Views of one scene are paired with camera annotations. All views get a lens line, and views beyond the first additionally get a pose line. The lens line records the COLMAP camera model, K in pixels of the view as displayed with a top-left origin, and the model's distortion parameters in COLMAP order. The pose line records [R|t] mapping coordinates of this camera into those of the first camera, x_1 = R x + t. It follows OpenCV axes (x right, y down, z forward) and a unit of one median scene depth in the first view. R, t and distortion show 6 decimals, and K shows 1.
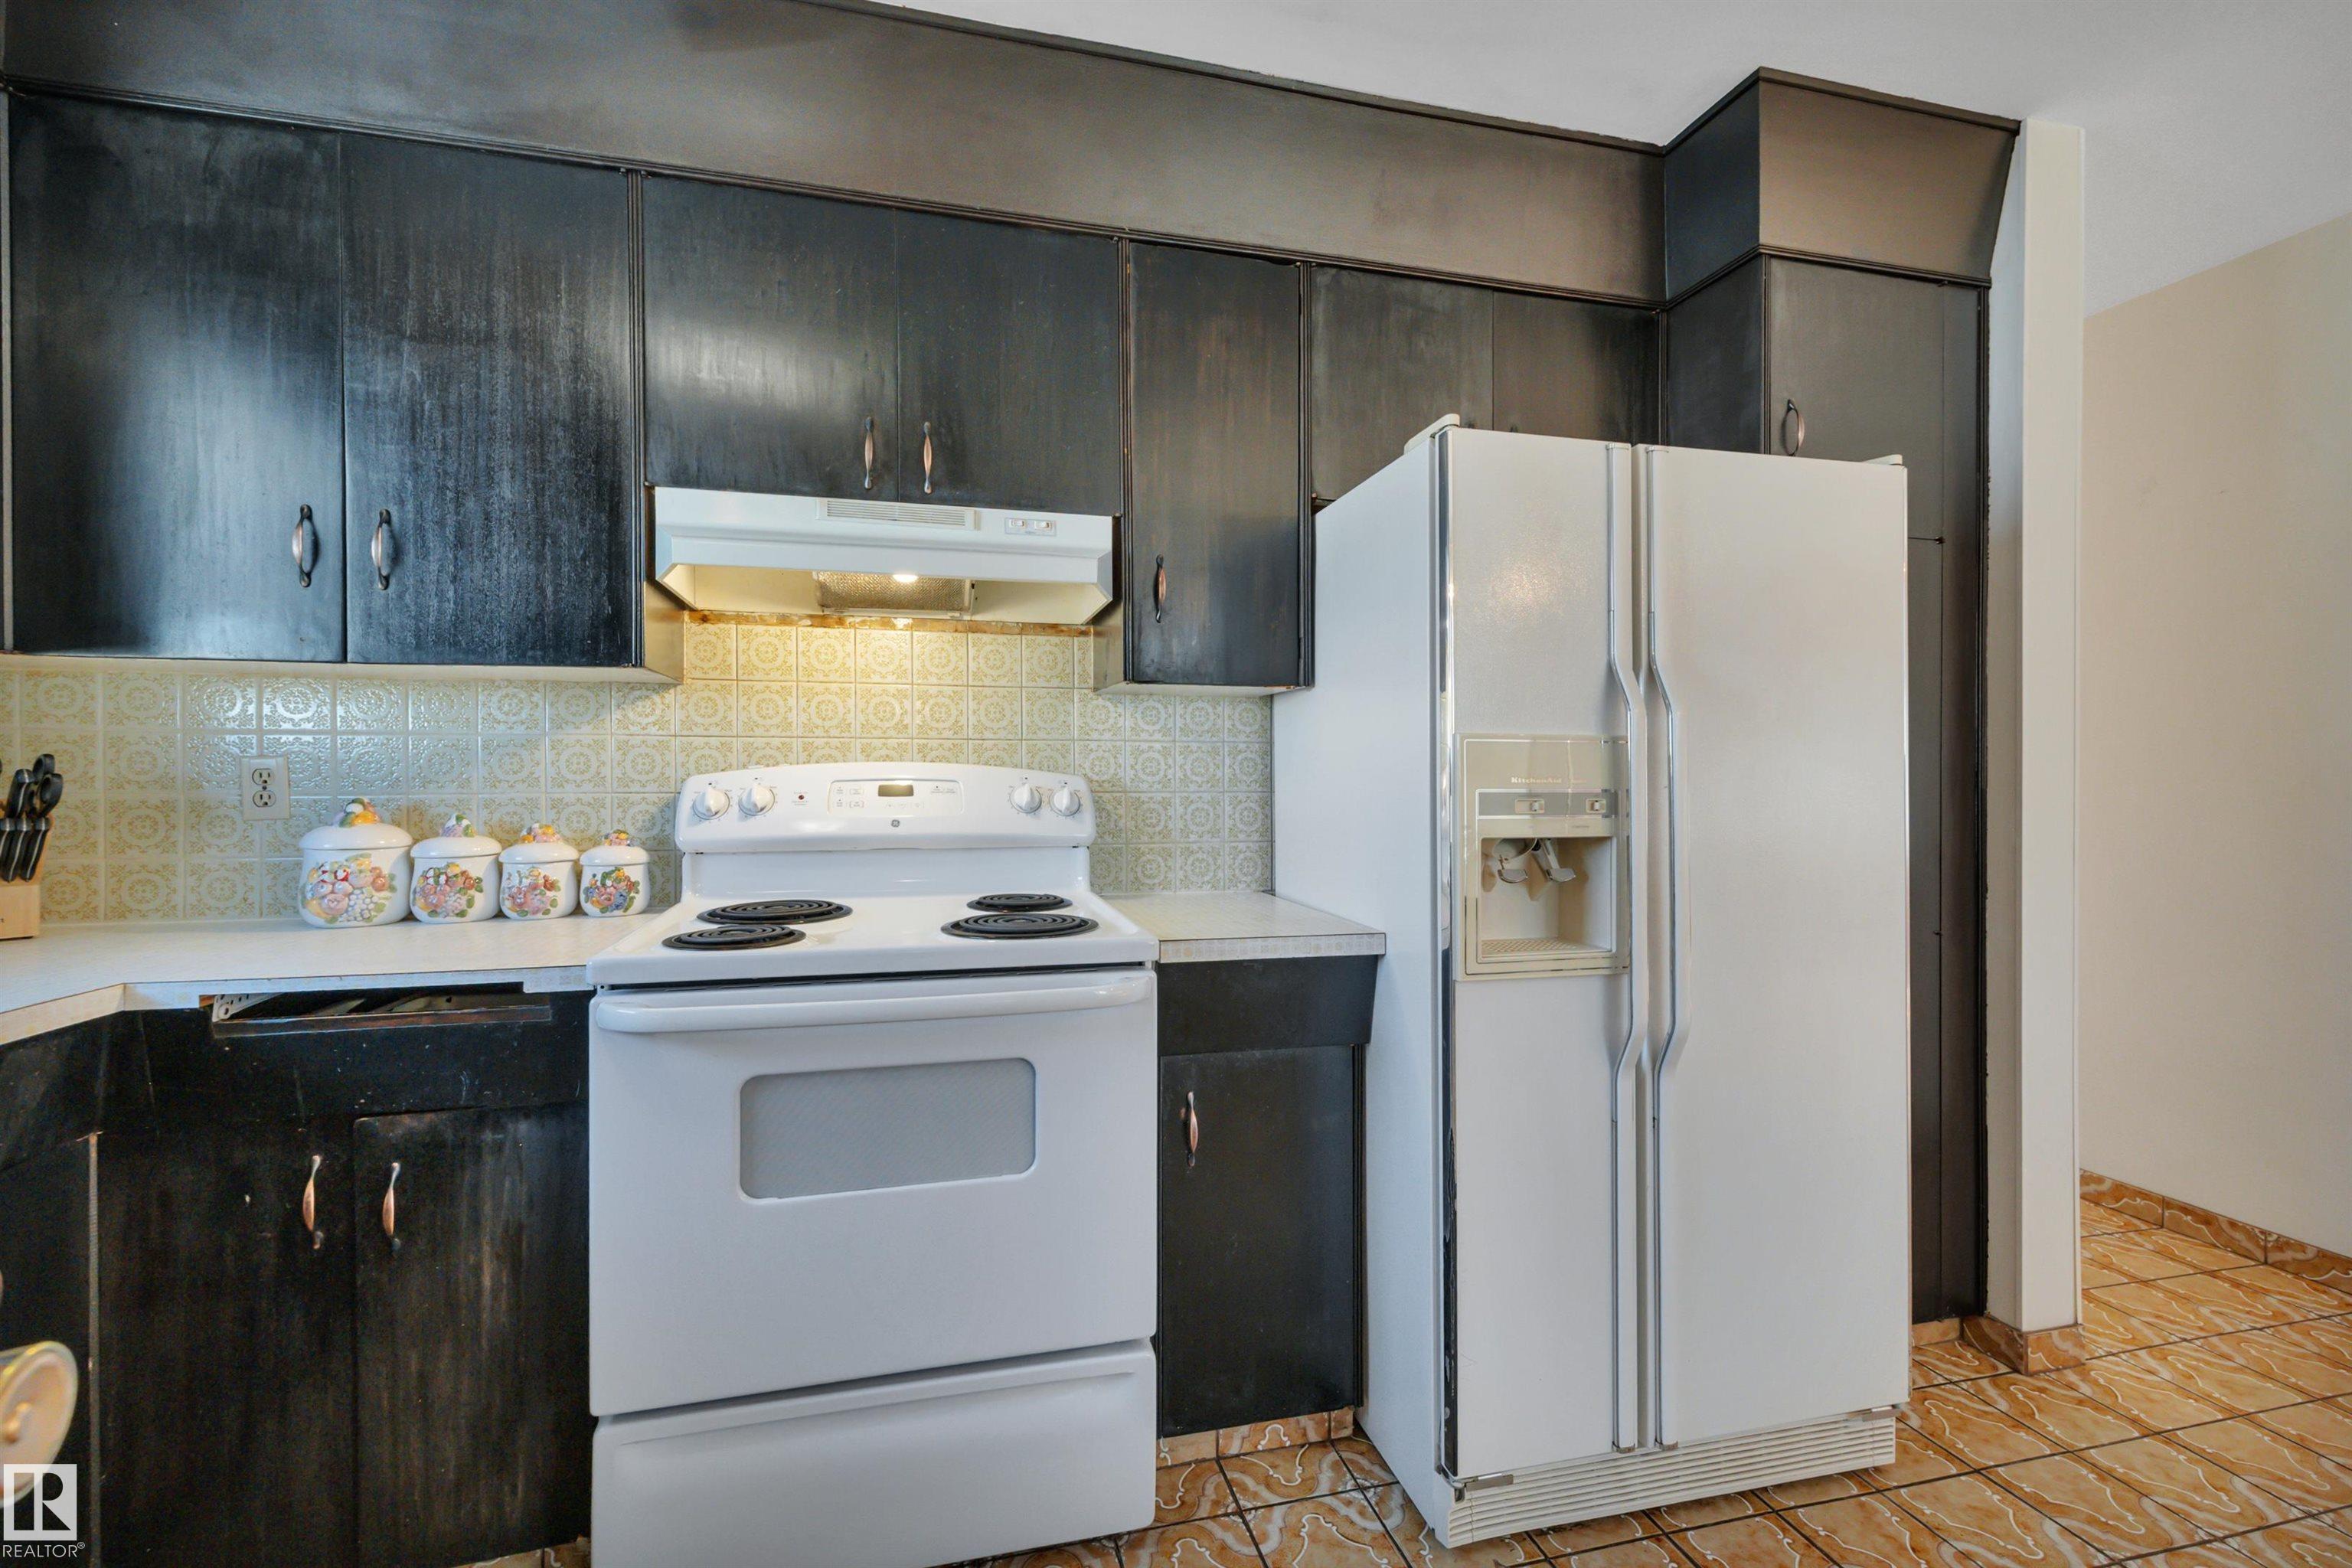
lens RADIAL K [[1003.4, 0, 1176.0], [0, 1003.4, 784.0], [0, 0, 1]] dist [0.007395, 0.000181]
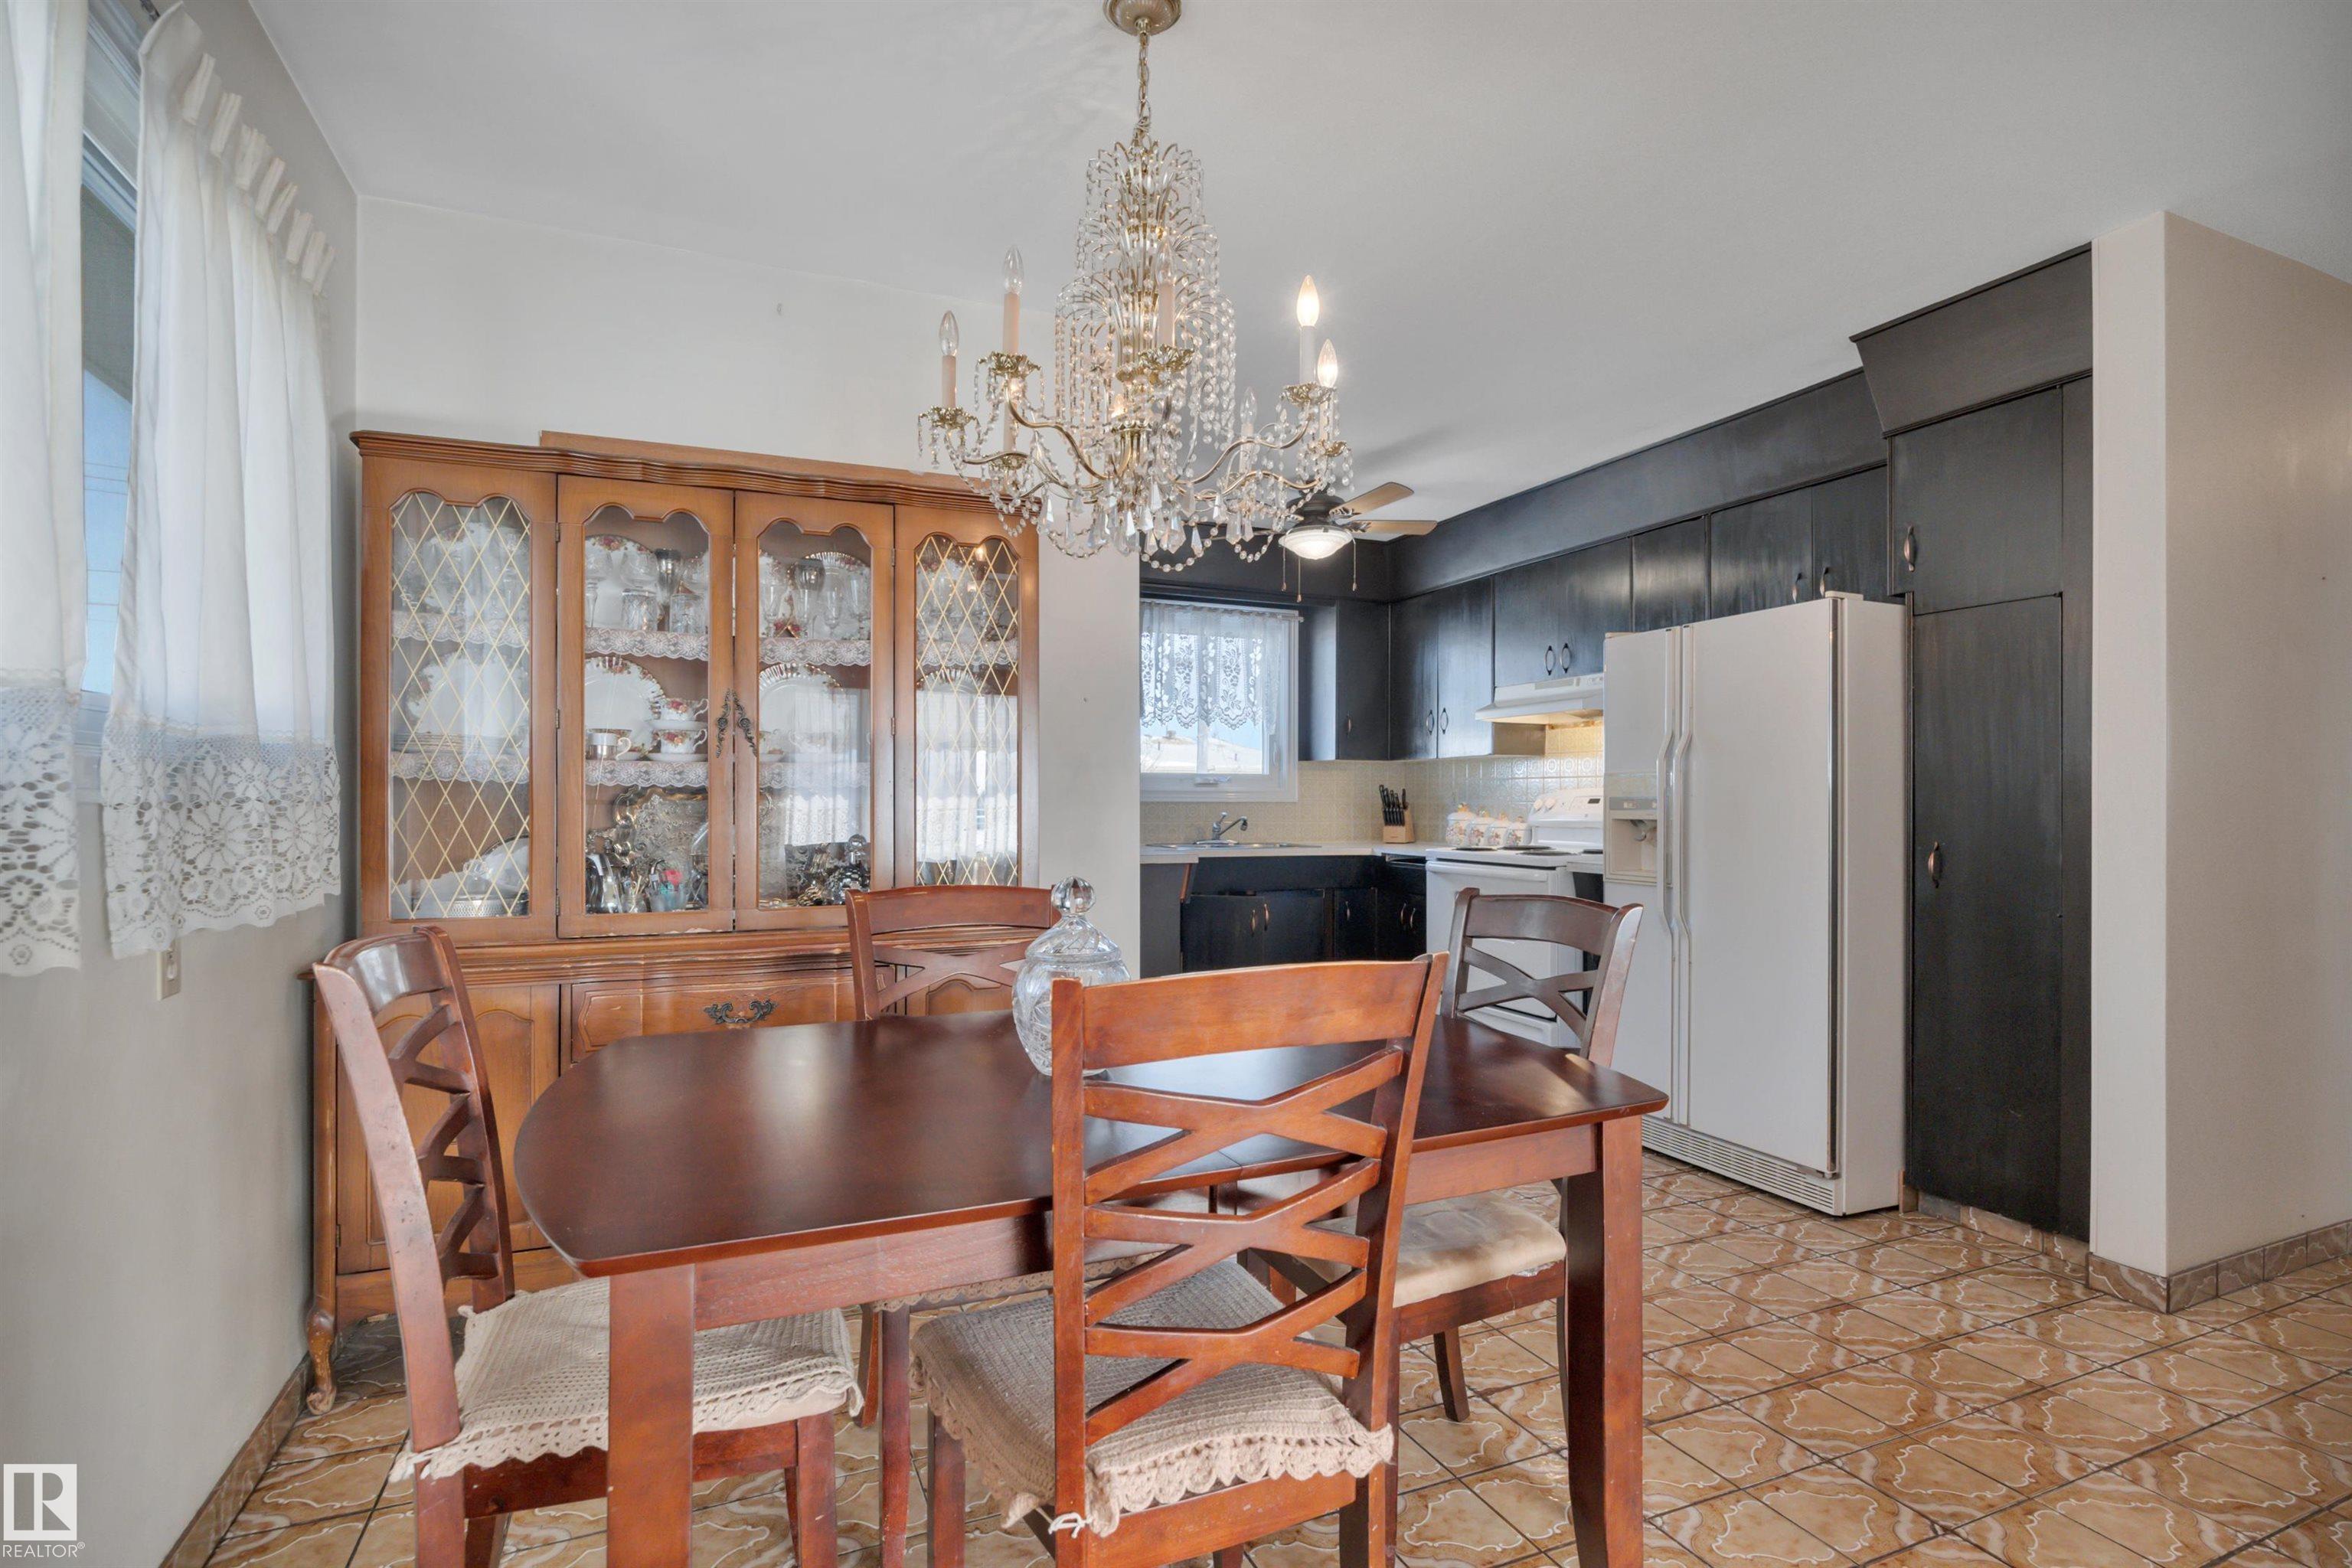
lens RADIAL K [[1132.6, 0, 1187.6], [0, 1132.6, 790.1], [0, 0, 1]] dist [-0.001698, -0.000157]
pose [[0.168663, -0.010947, -0.985613, 2.032764], [-0.014198, 0.999808, -0.013534, 0.029221], [0.985572, 0.016276, 0.168475, -0.288208]]
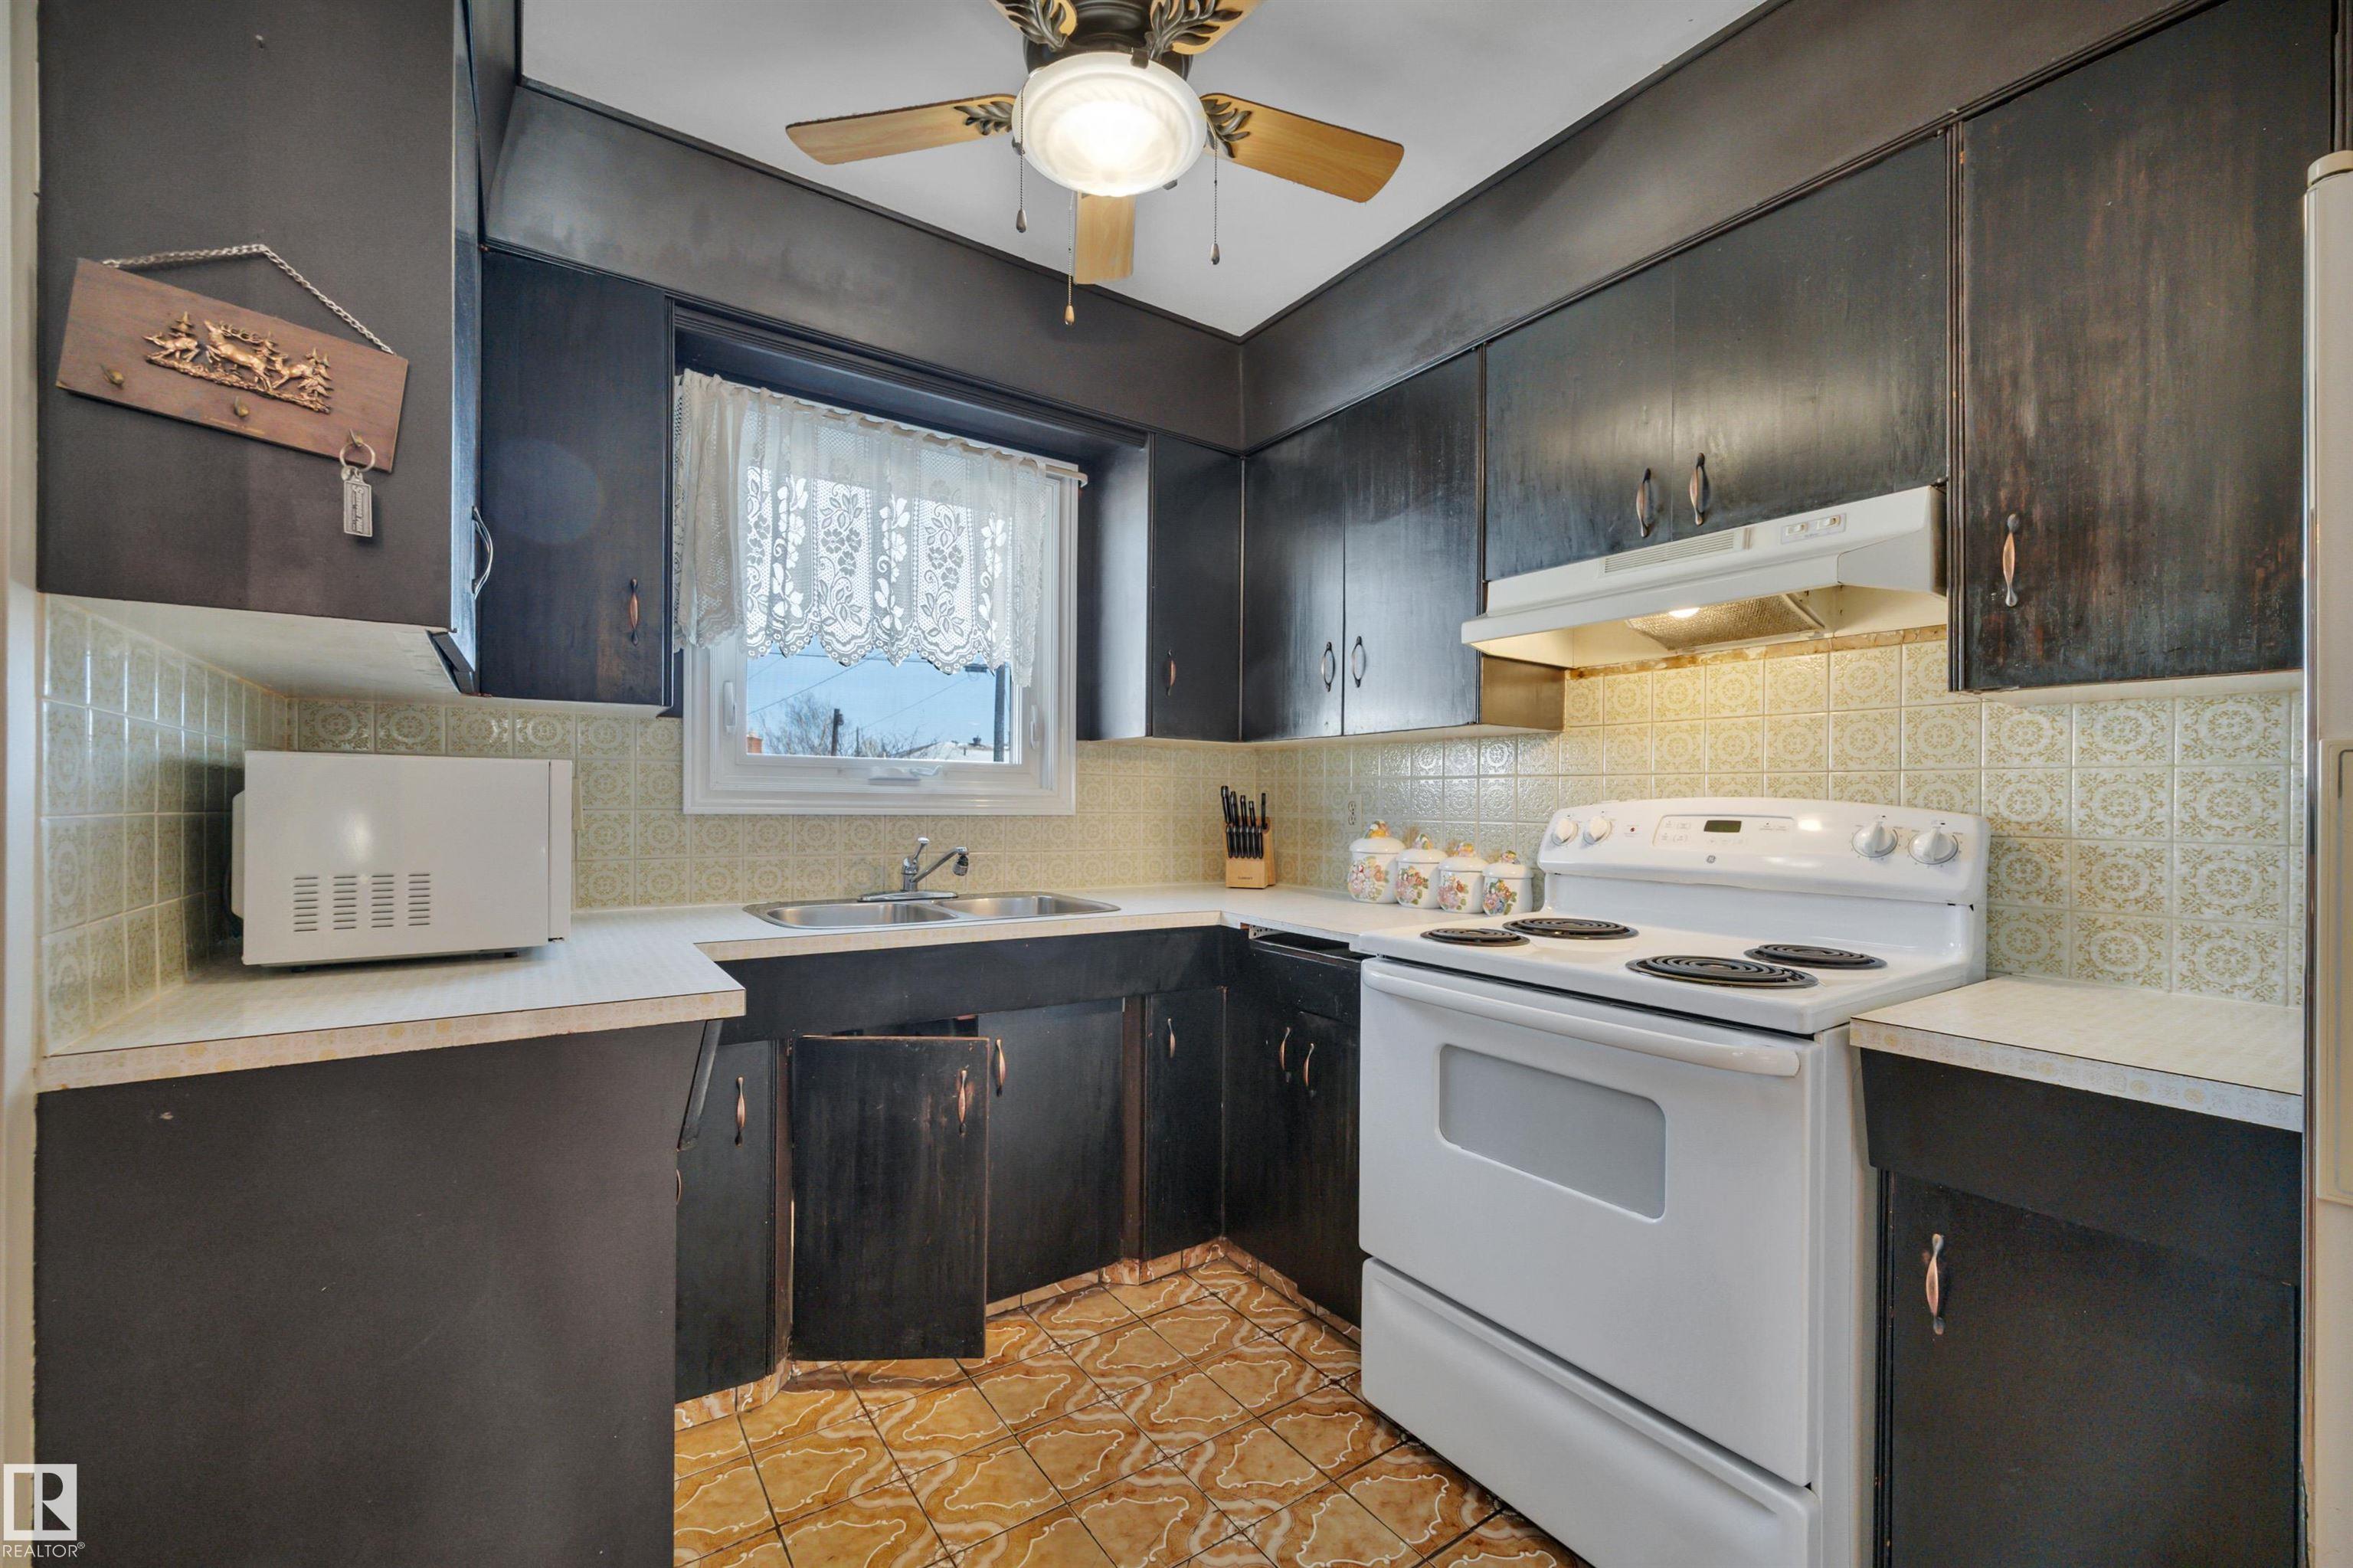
lens RADIAL K [[953.3, 0, 1178.7], [0, 953.3, 808.7], [0, 0, 1]] dist [0.001325, 0.000006]
pose [[0.348821, 0.010114, -0.937135, 0.415568], [-0.021890, 0.999757, 0.002642, -0.001452], [0.936934, 0.019592, 0.348957, 0.181119]]
